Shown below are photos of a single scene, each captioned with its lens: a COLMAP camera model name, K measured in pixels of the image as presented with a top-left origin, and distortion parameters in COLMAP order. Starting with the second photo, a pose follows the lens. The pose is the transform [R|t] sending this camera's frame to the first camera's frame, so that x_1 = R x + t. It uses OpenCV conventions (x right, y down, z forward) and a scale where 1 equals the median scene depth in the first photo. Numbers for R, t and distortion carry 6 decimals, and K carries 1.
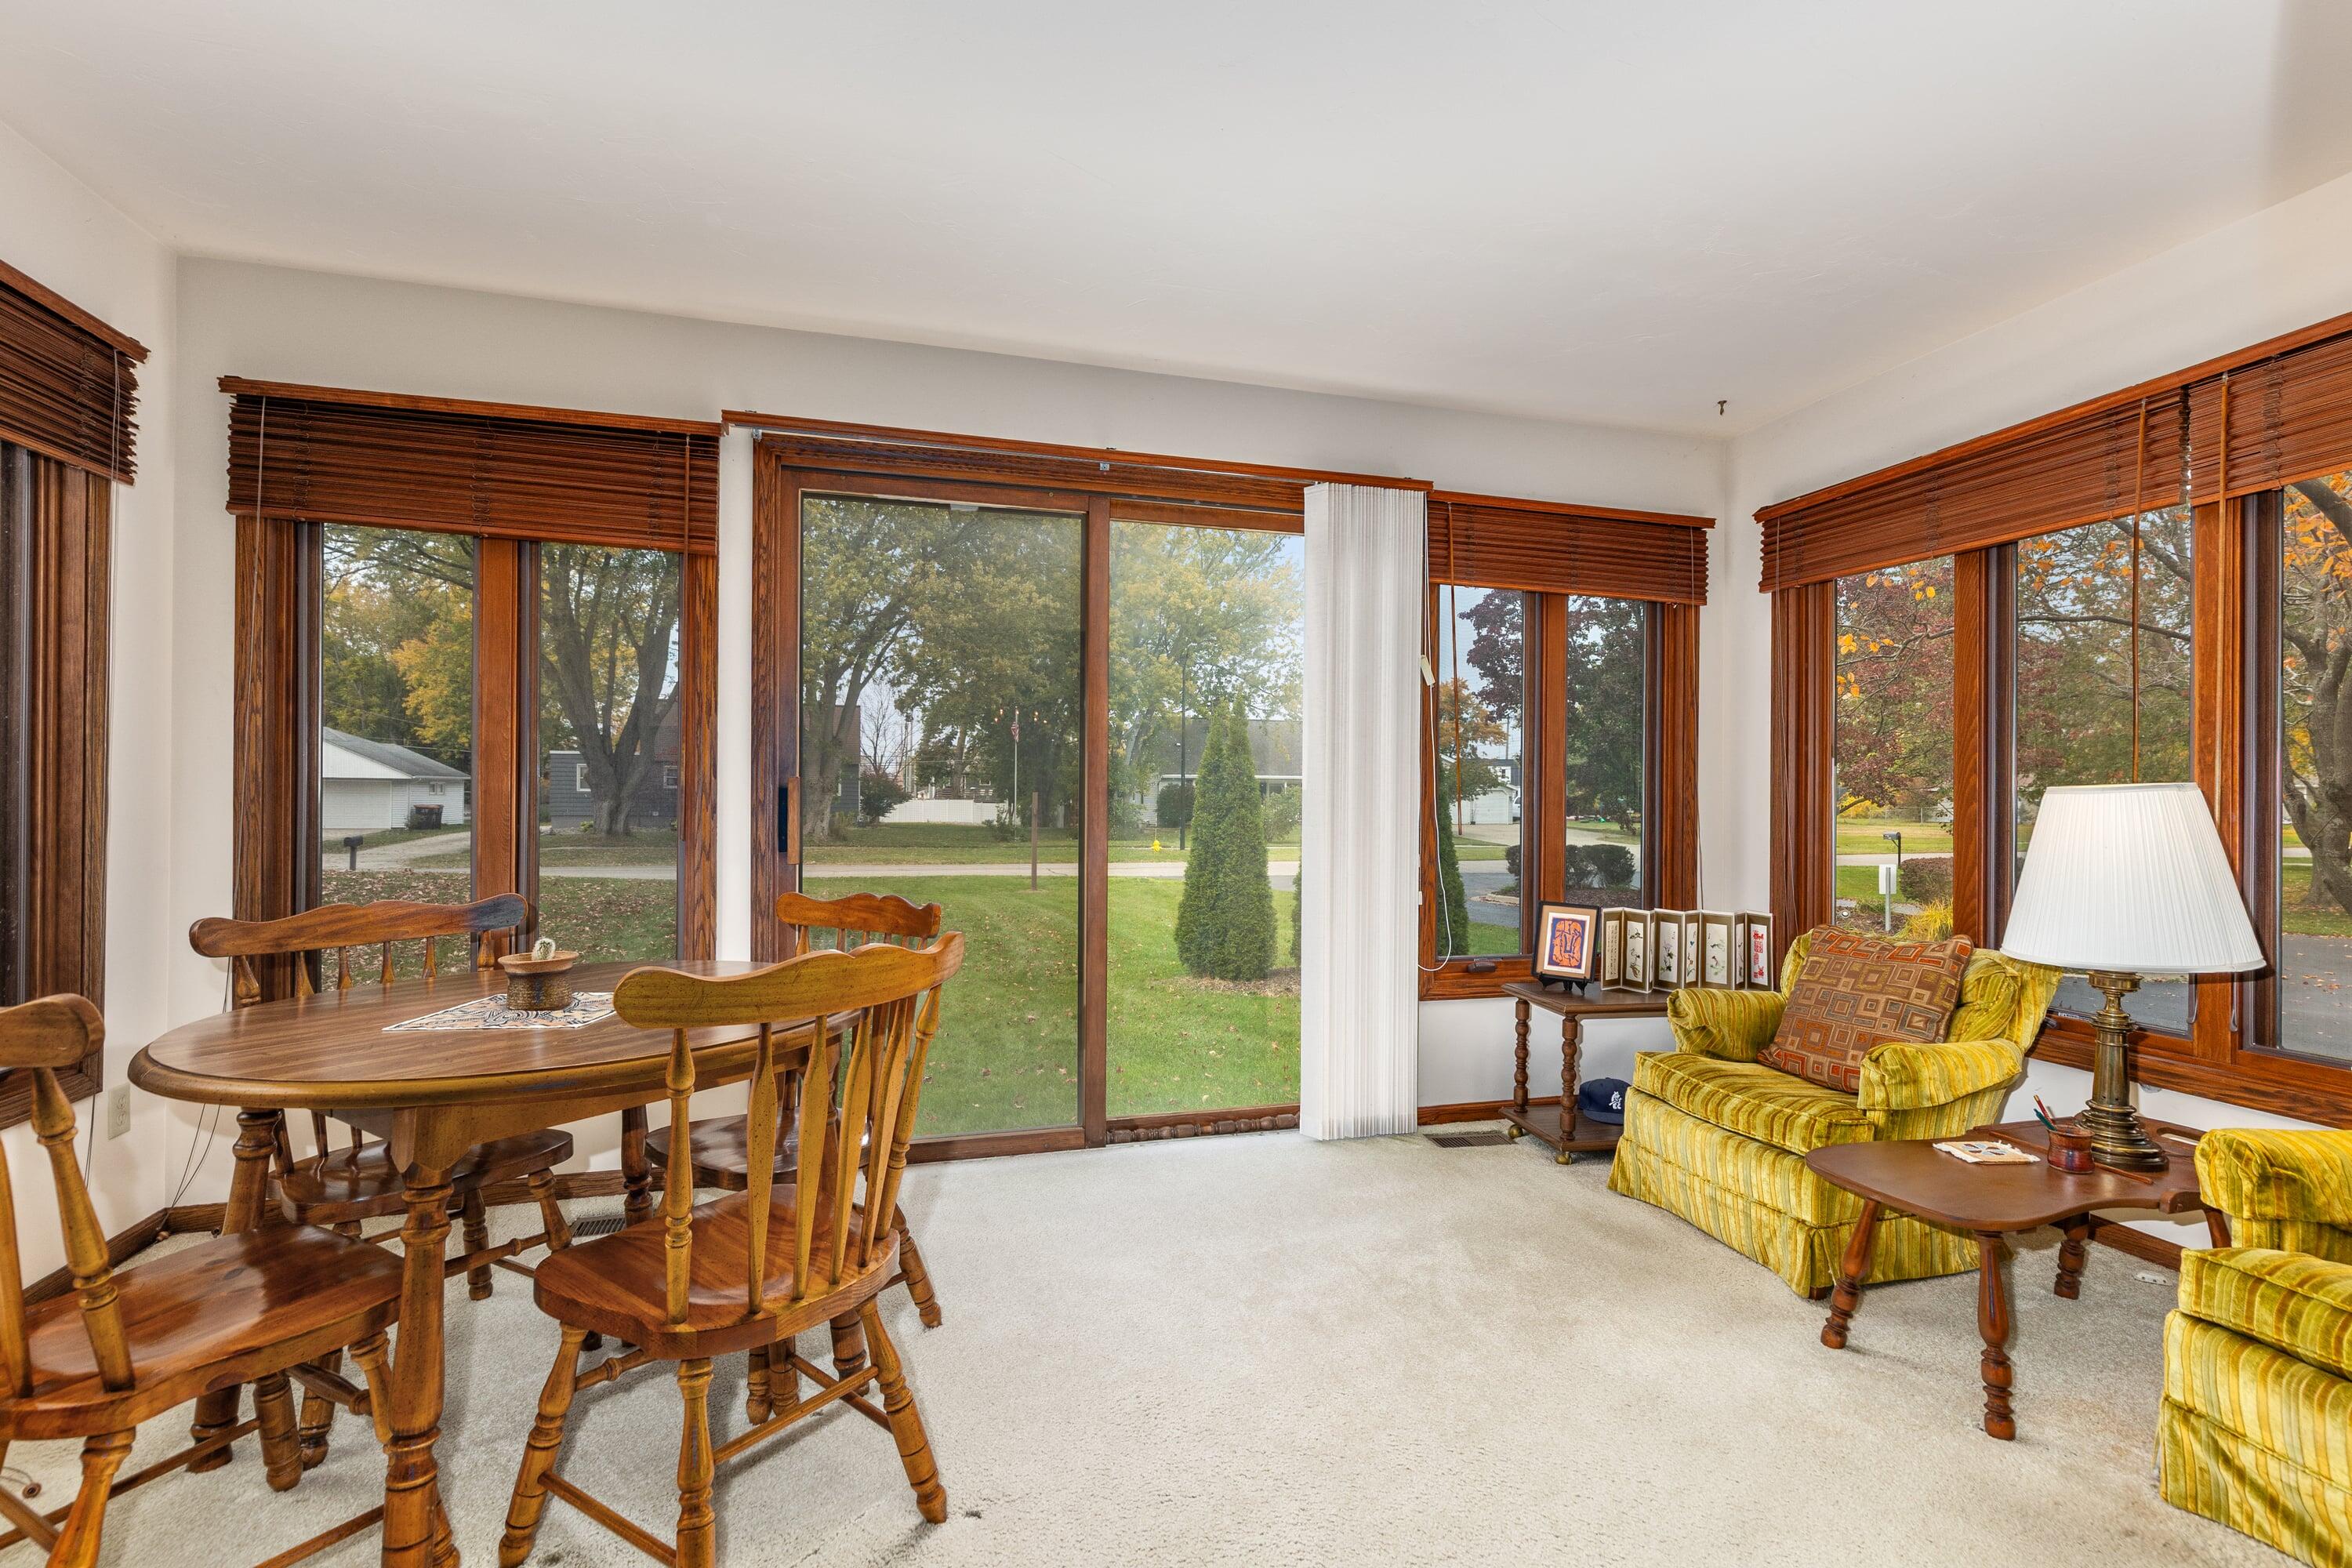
lens RADIAL K [[1053.5, 0, 1204.6], [0, 1053.5, 776.8], [0, 0, 1]] dist [-0.002242, 0.000287]
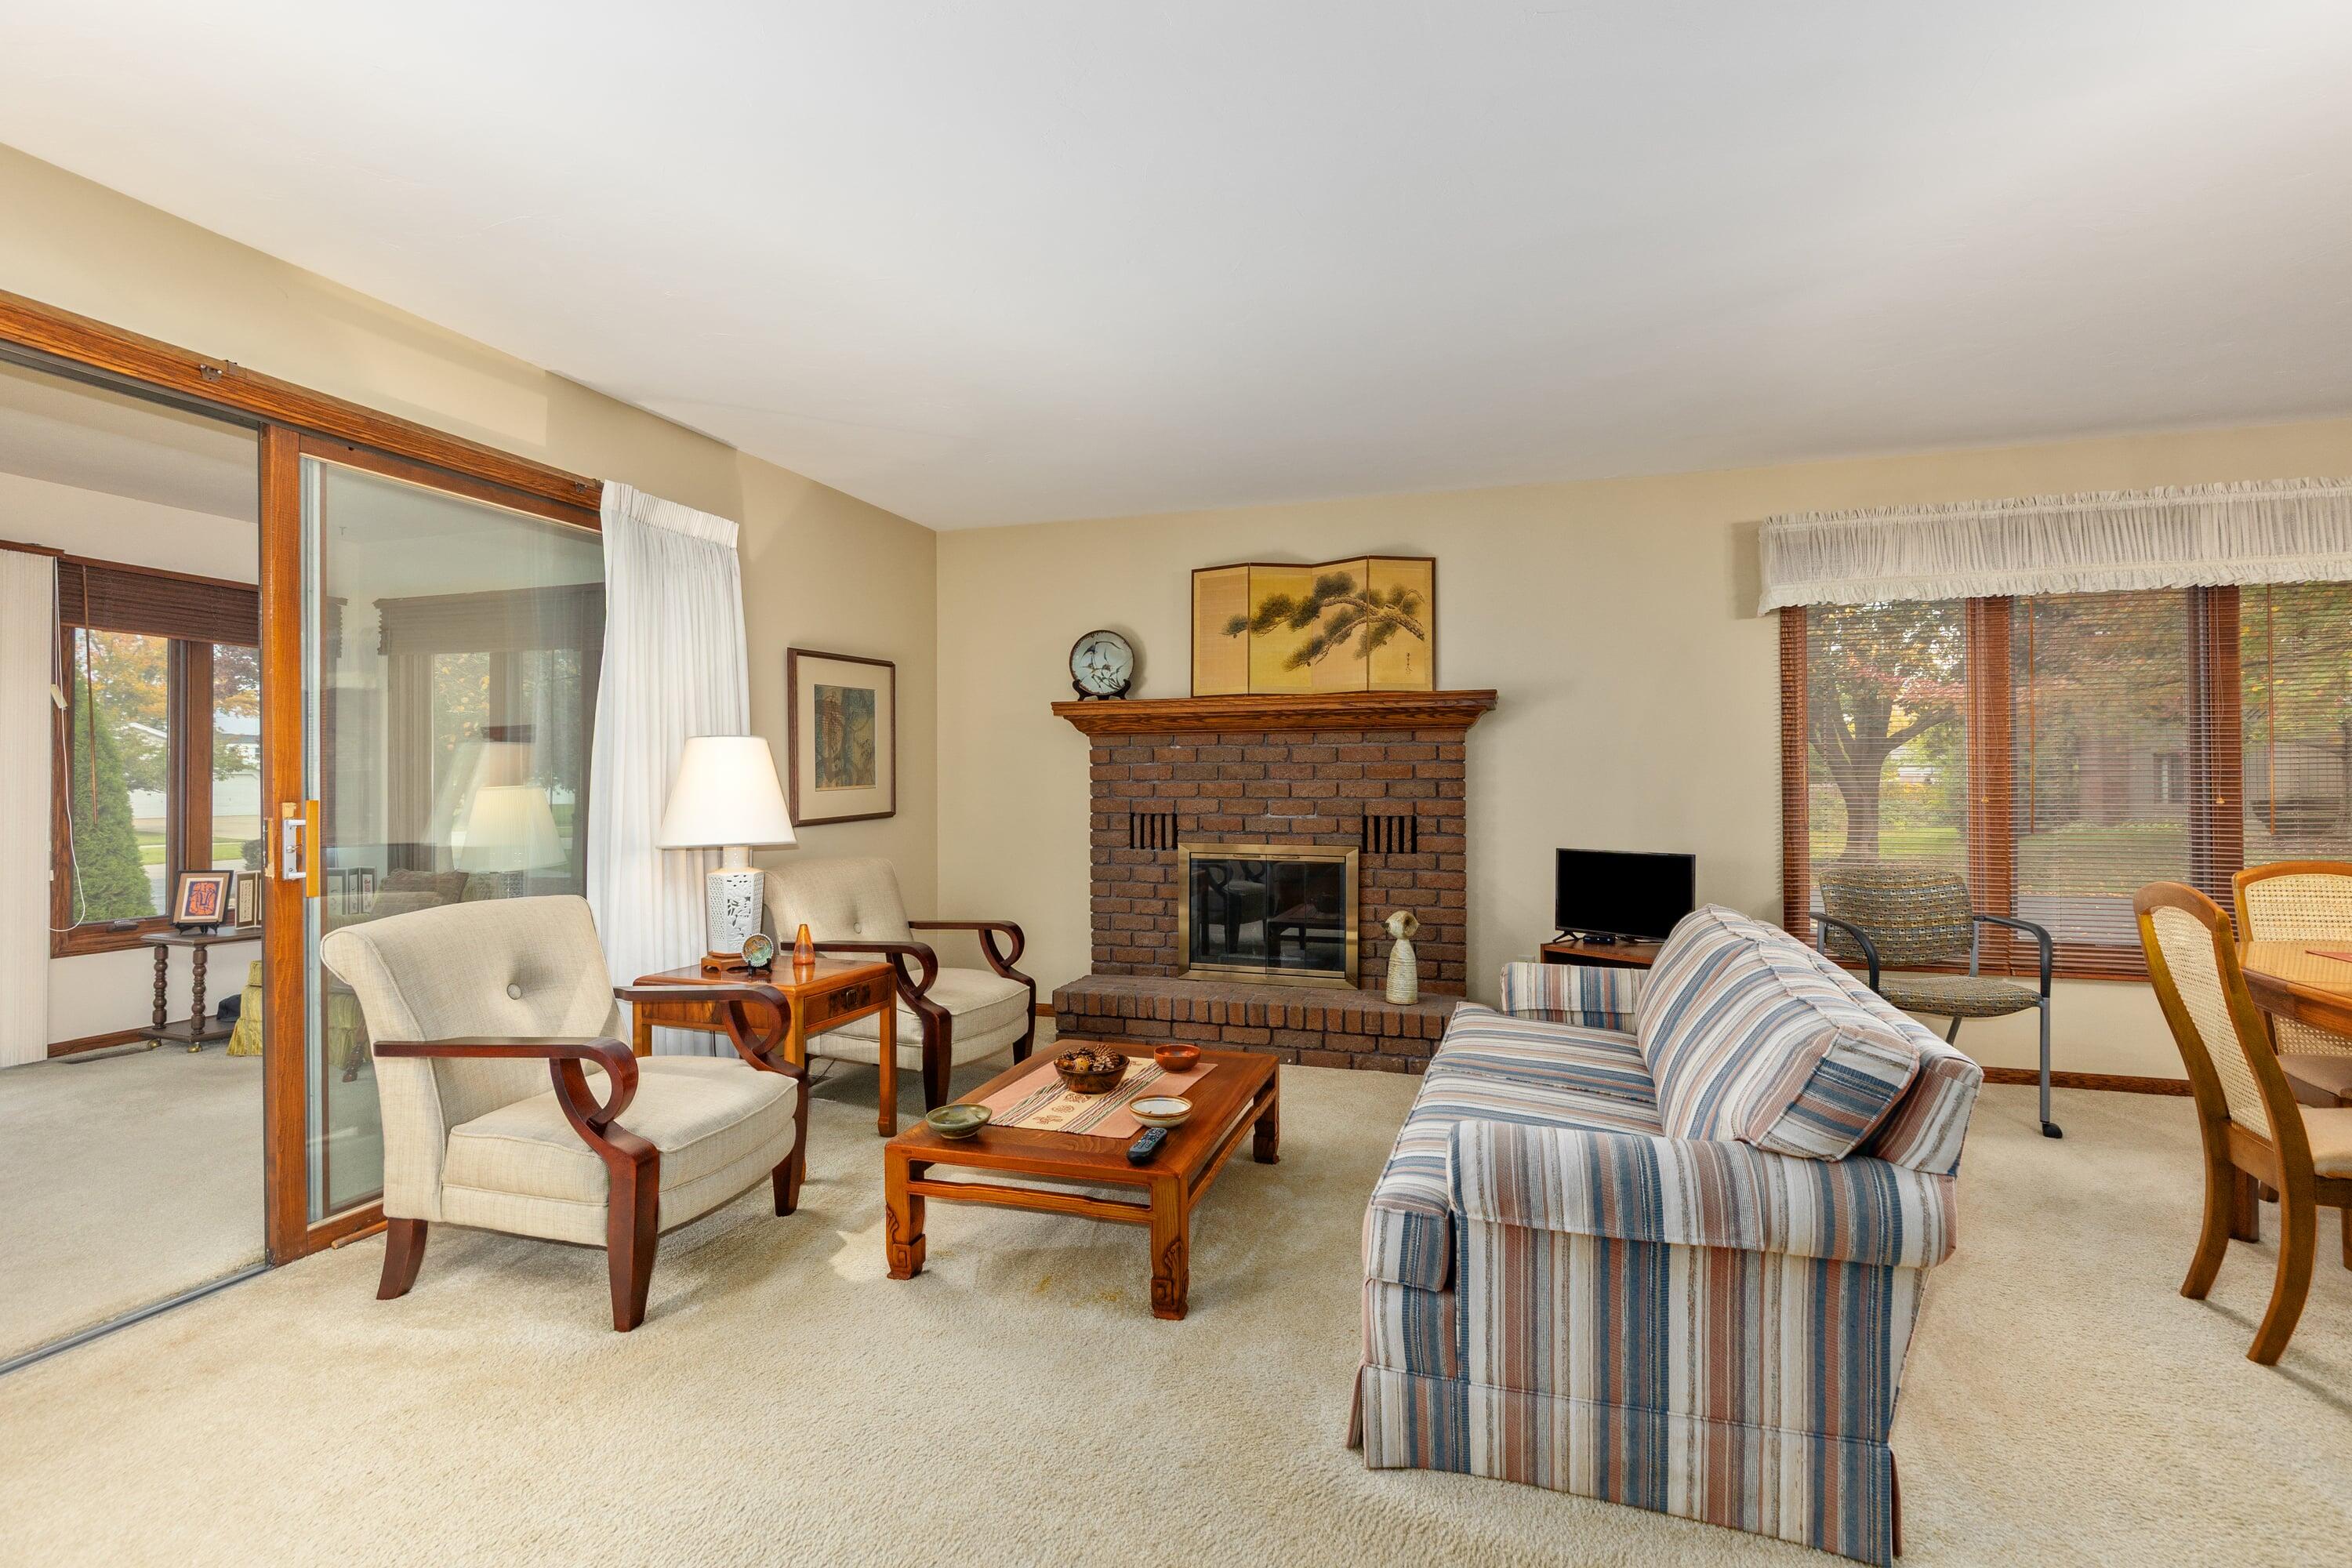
lens RADIAL K [[1069.5, 0, 1177.1], [0, 1069.5, 781.6], [0, 0, 1]] dist [0.001602, 0.000888]
pose [[0.559849, -0.005566, 0.828576, -0.103210], [-0.010581, 0.999848, 0.013866, -0.028841], [-0.828527, -0.016530, 0.559705, -0.822434]]
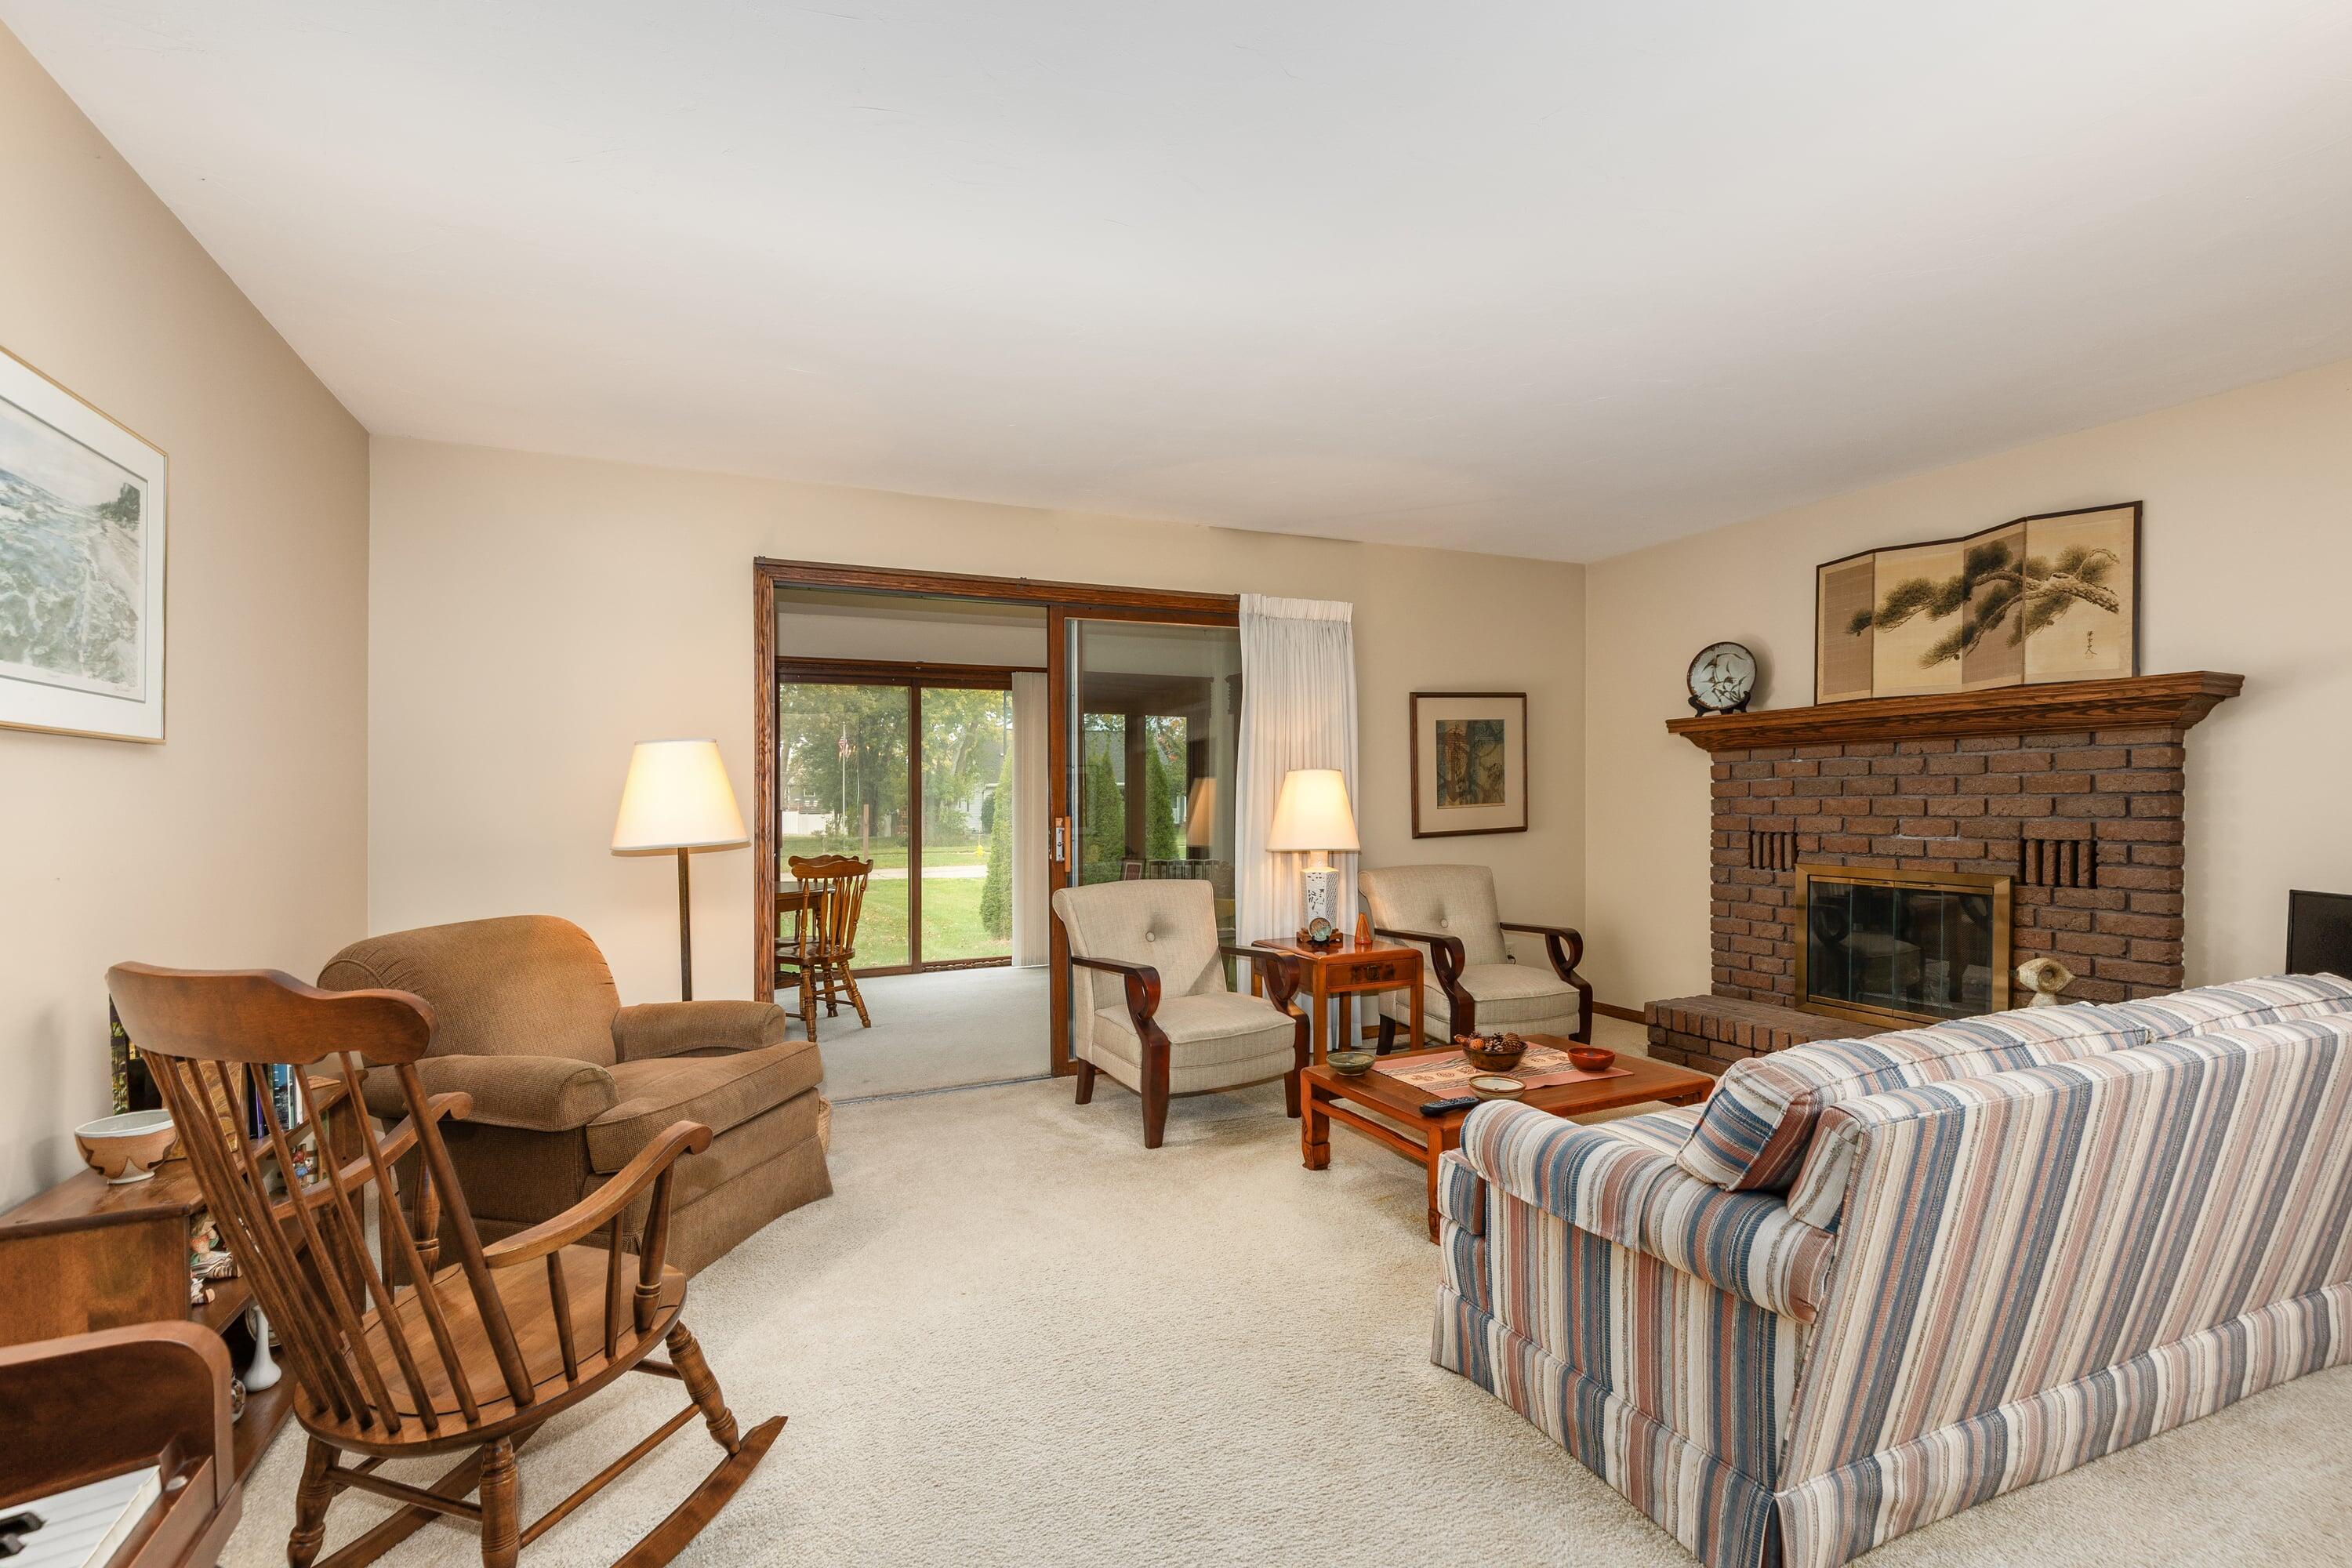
lens RADIAL K [[1067.7, 0, 1188.5], [0, 1067.7, 807.0], [0, 0, 1]] dist [-0.003028, 0.000107]
pose [[0.990092, -0.017008, 0.139384, 0.147653], [0.013673, 0.999598, 0.024848, -0.040767], [-0.139751, -0.022696, 0.989927, -1.218232]]
